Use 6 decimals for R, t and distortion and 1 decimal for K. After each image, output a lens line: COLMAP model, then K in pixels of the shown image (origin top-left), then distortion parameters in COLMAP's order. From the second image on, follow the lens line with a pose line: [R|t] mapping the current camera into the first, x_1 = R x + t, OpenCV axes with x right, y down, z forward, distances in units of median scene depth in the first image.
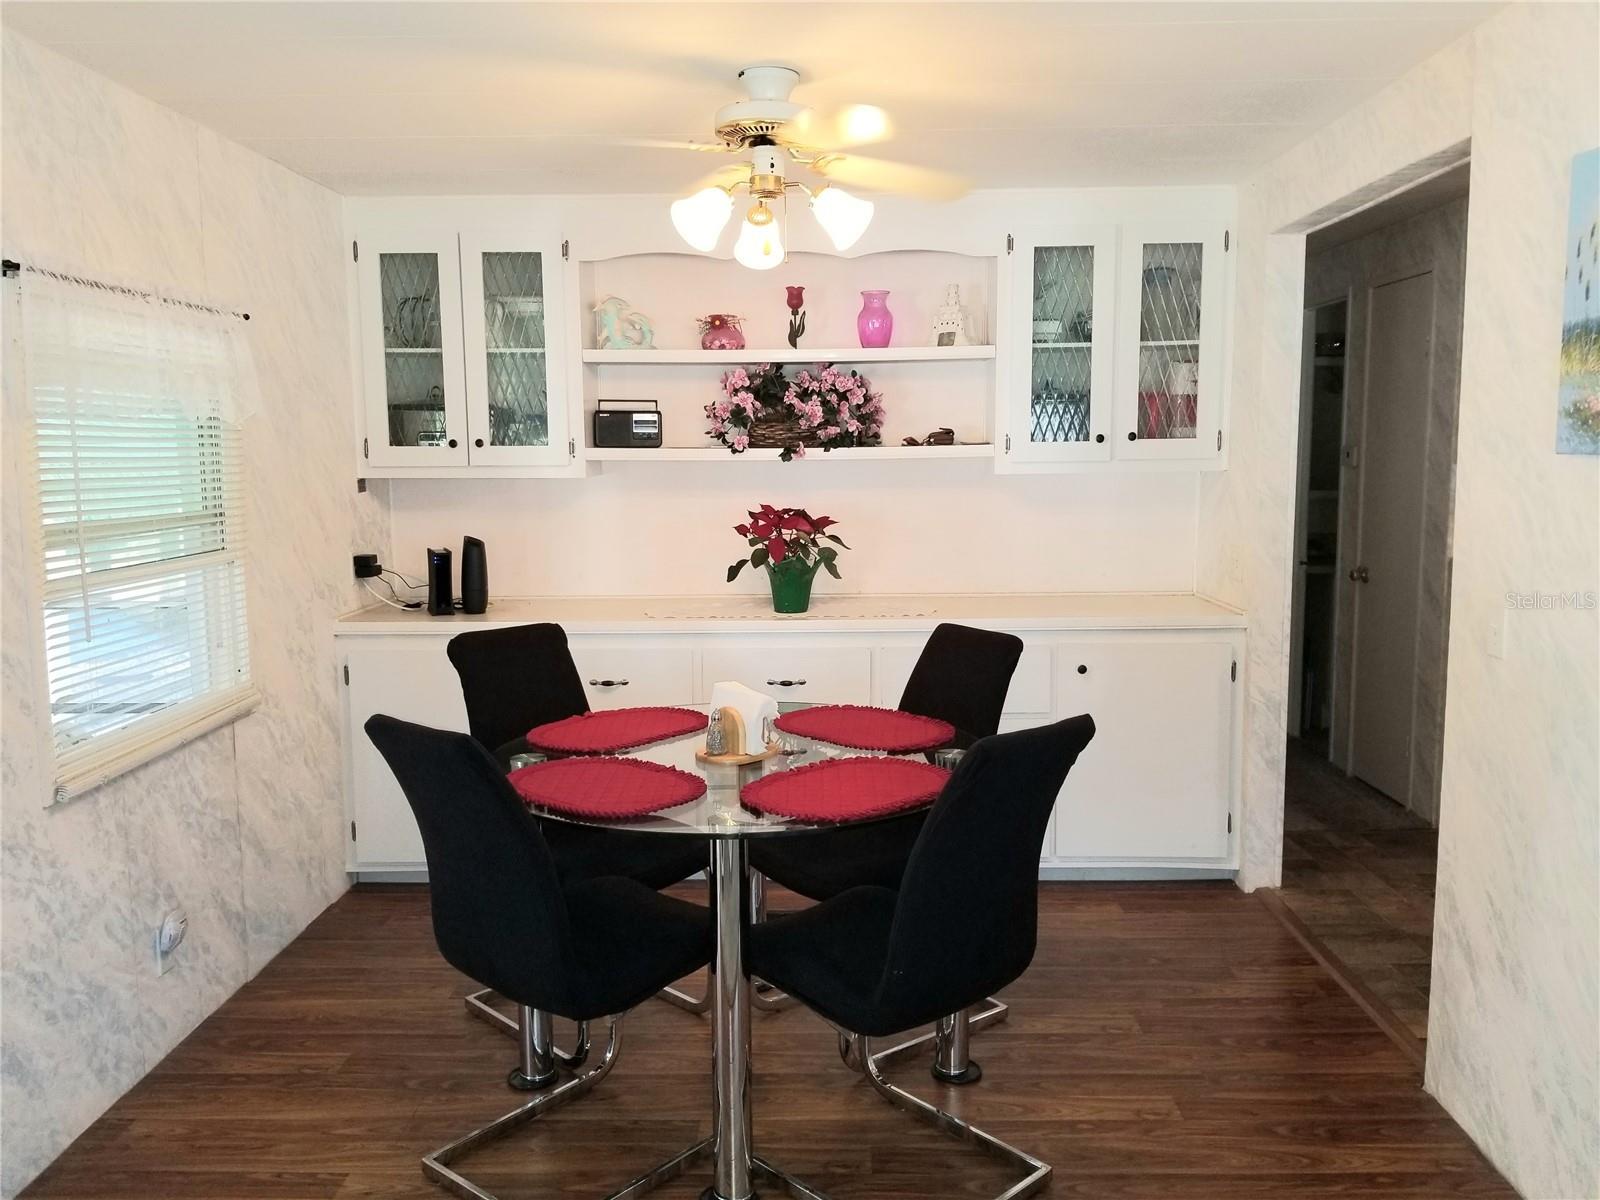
lens RADIAL K [[1247.3, 0, 811.3], [0, 1247.3, 588.7], [0, 0, 1]] dist [0.069312, -0.119230]
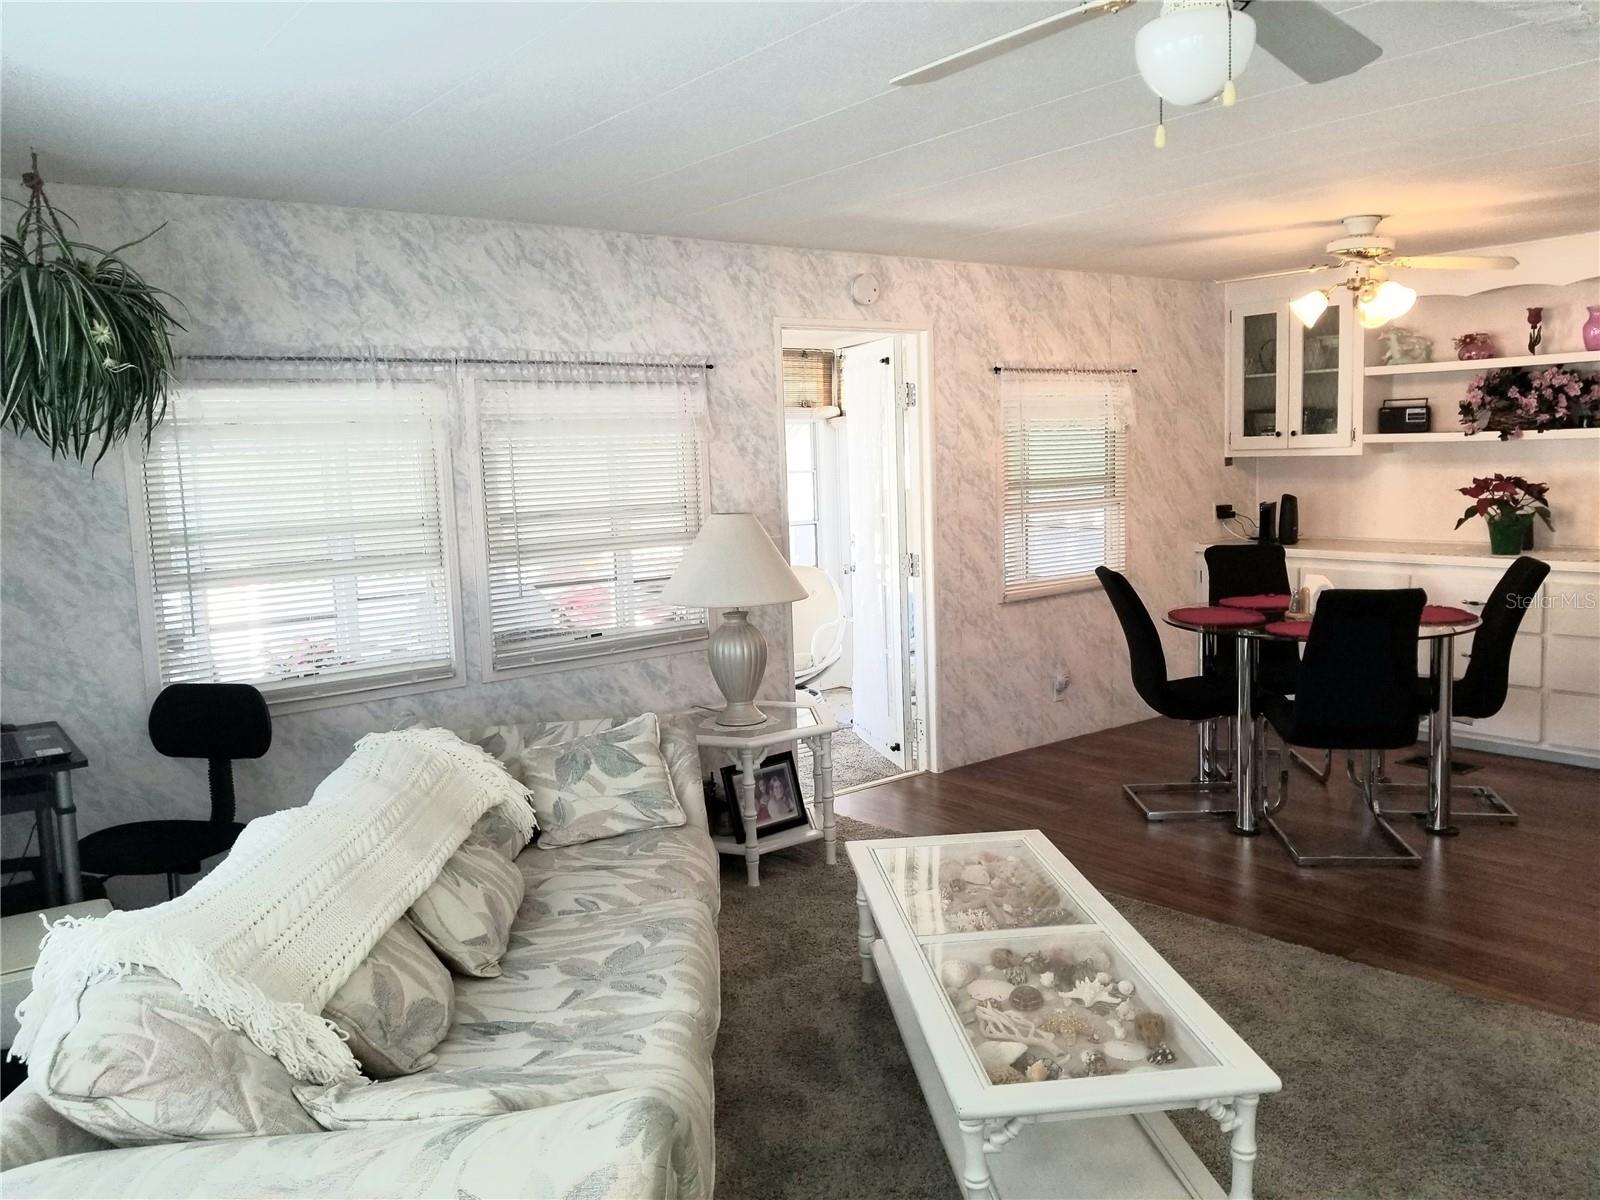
lens RADIAL K [[1247.3, 0, 811.3], [0, 1247.3, 588.7], [0, 0, 1]] dist [0.069312, -0.119230]
pose [[0.630938, 0.073051, -0.772386, 0.565875], [-0.057962, 0.997213, 0.046967, 0.035636], [0.773665, 0.015136, 0.633414, -0.431300]]
